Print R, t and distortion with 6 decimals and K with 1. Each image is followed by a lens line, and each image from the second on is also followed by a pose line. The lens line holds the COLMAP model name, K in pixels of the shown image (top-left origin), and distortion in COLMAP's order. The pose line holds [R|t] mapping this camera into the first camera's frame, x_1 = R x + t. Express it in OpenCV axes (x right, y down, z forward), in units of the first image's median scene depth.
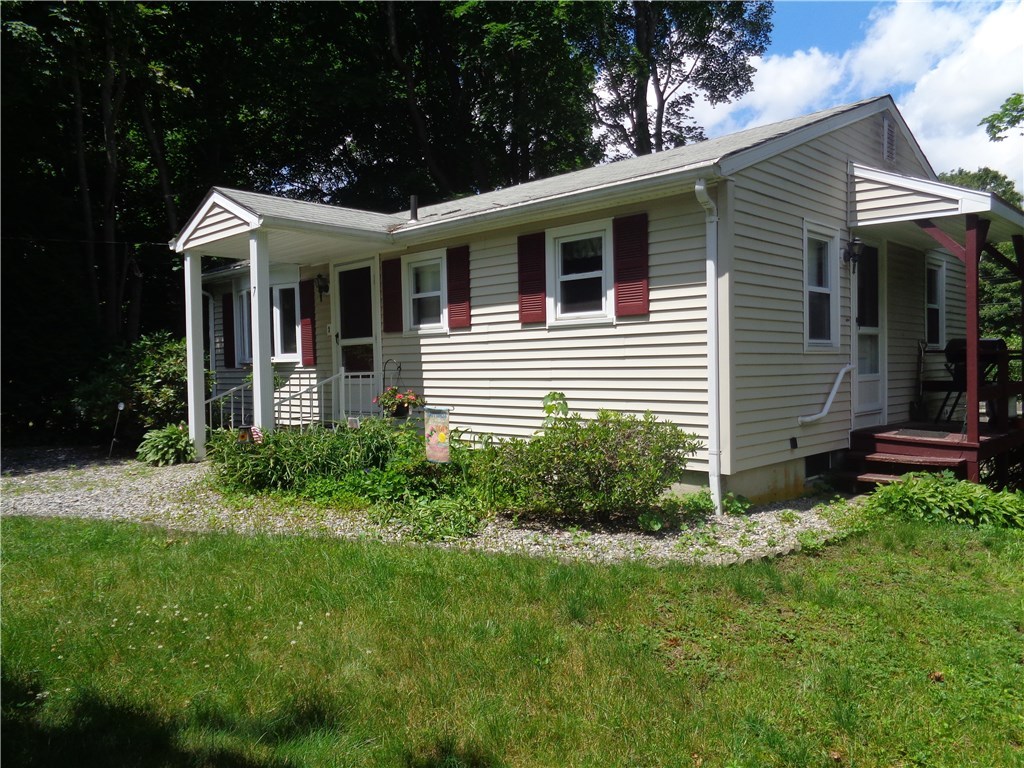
lens RADIAL K [[759.8, 0, 512.0], [0, 759.8, 384.0], [0, 0, 1]] dist [0.010269, 0.003490]
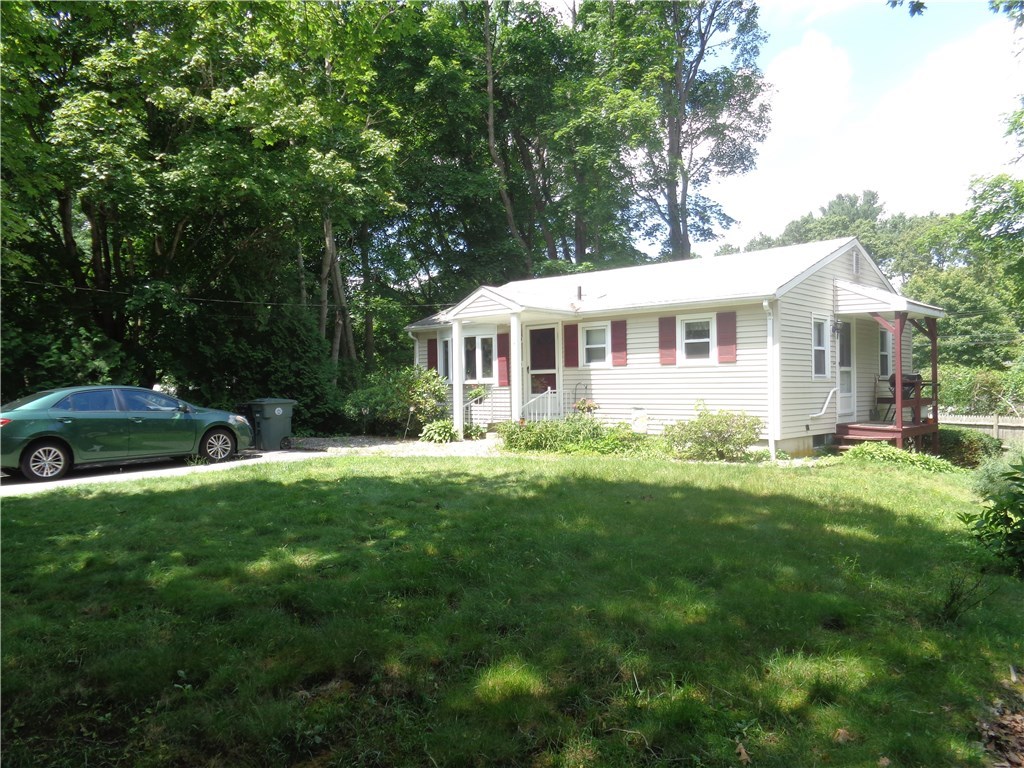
lens RADIAL K [[759.8, 0, 512.0], [0, 759.8, 384.0], [0, 0, 1]] dist [0.010269, 0.003490]
pose [[0.999782, 0.007355, 0.019546, -0.374015], [-0.006823, 0.999607, -0.027190, 0.021240], [-0.019738, 0.027051, 0.999439, -0.823127]]
